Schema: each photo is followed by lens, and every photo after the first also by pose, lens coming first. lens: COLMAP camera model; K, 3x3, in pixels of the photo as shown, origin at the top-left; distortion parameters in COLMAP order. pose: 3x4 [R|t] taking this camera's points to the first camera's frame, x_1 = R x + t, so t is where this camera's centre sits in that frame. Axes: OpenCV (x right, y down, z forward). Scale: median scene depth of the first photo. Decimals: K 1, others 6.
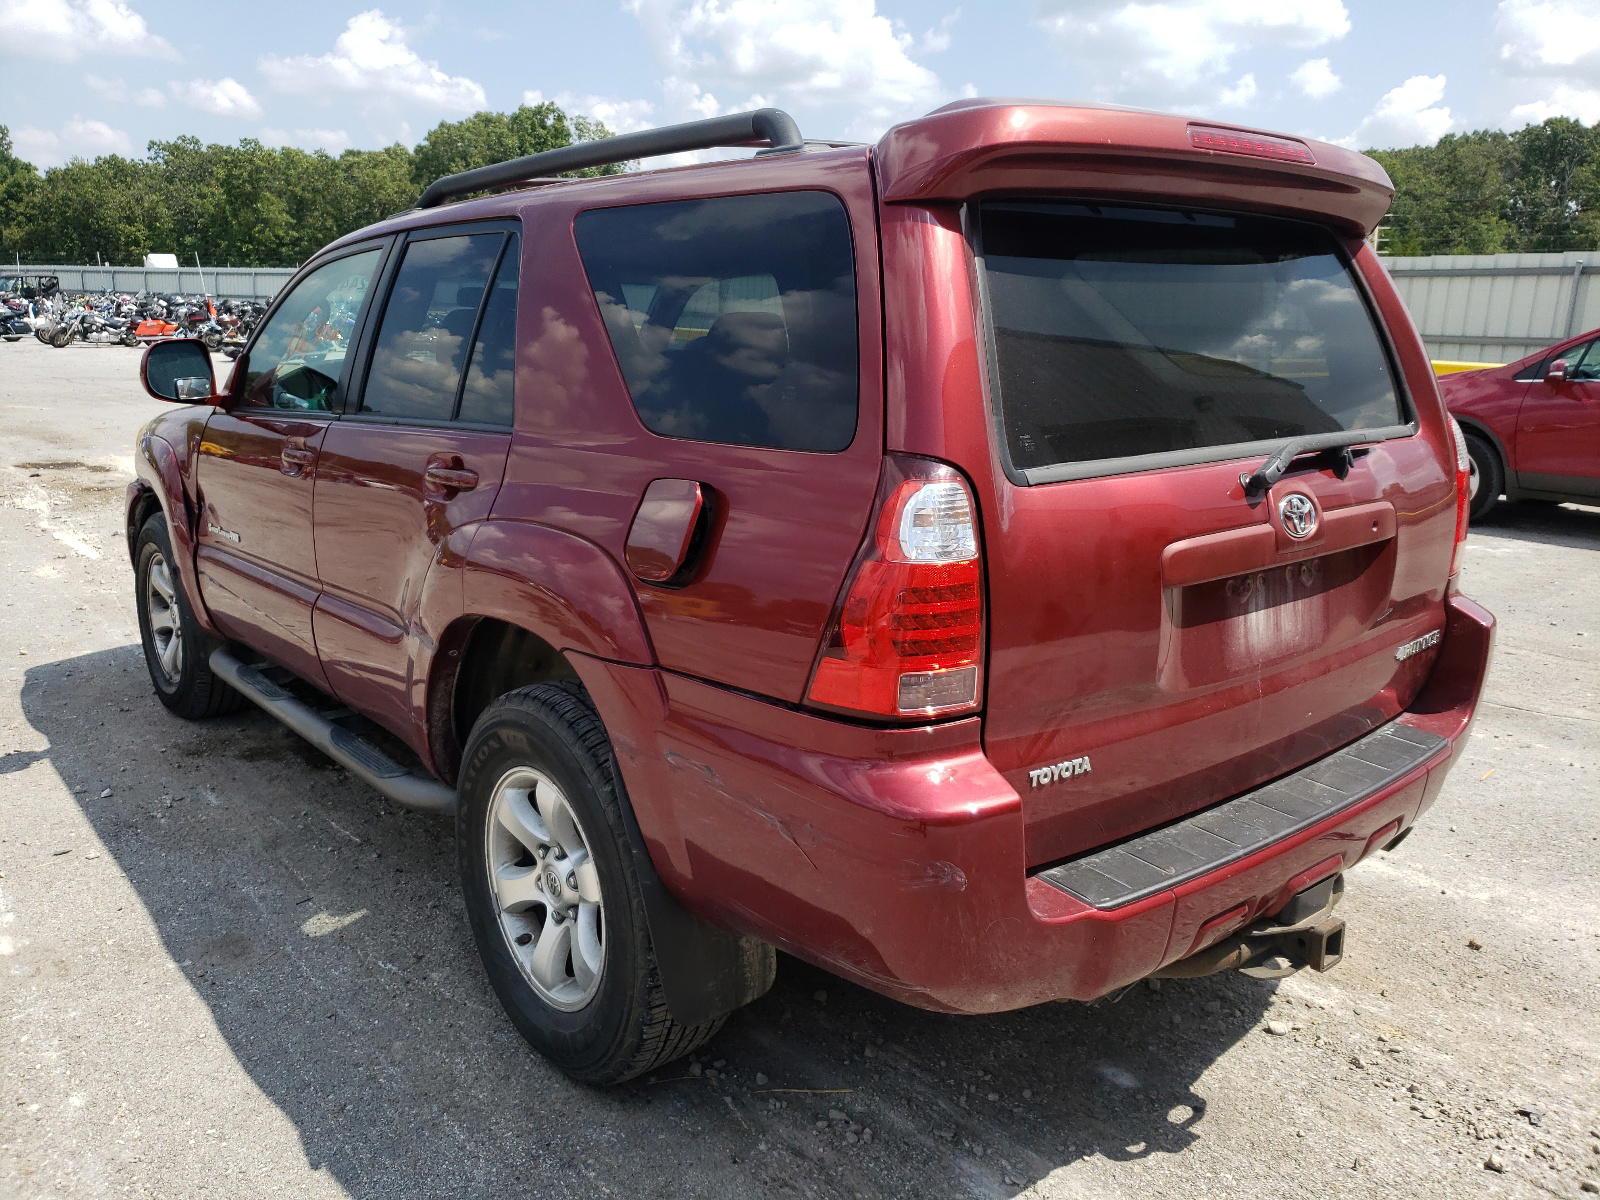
lens RADIAL K [[1252.2, 0, 805.3], [0, 1252.2, 592.0], [0, 0, 1]] dist [0.013873, -0.006970]
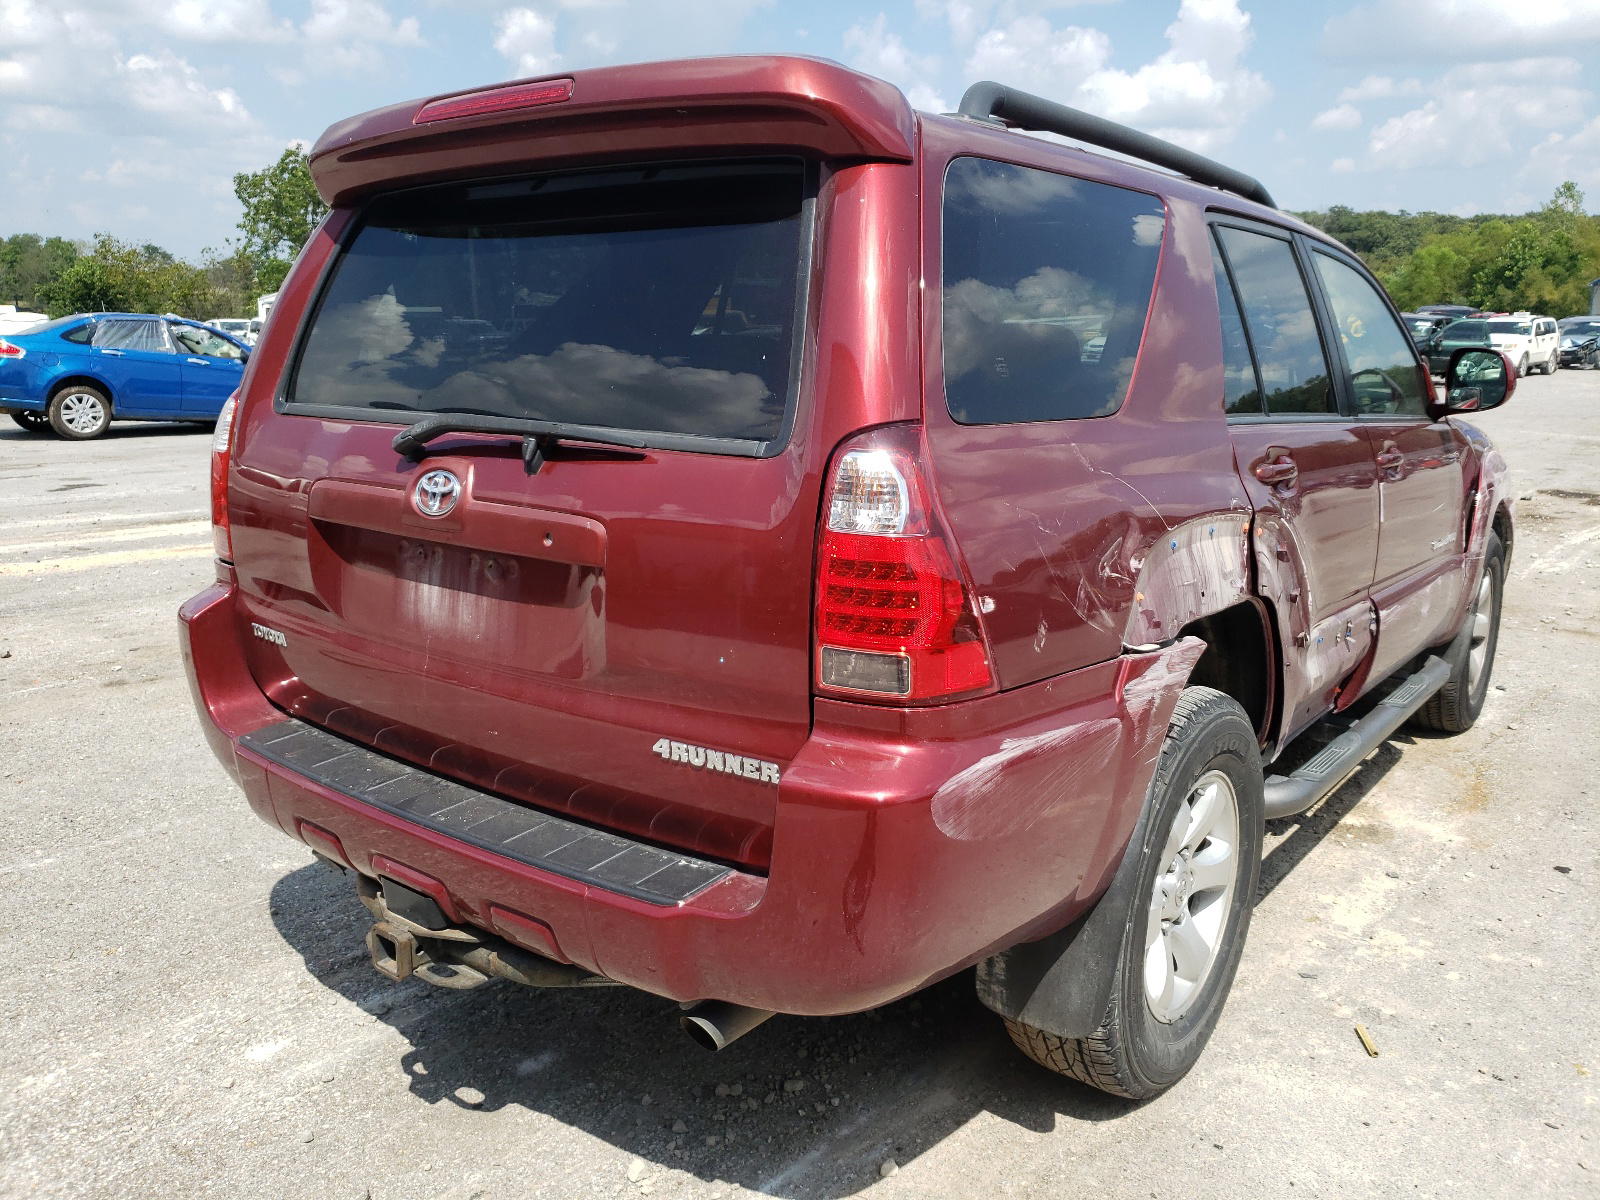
lens RADIAL K [[1252.2, 0, 800.7], [0, 1252.2, 605.5], [0, 0, 1]] dist [0.013873, -0.006970]
pose [[0.221860, 0.212579, -0.951624, 1.268282], [-0.233126, 0.959207, 0.159923, -0.179423], [0.946800, 0.186368, 0.262367, 0.956845]]
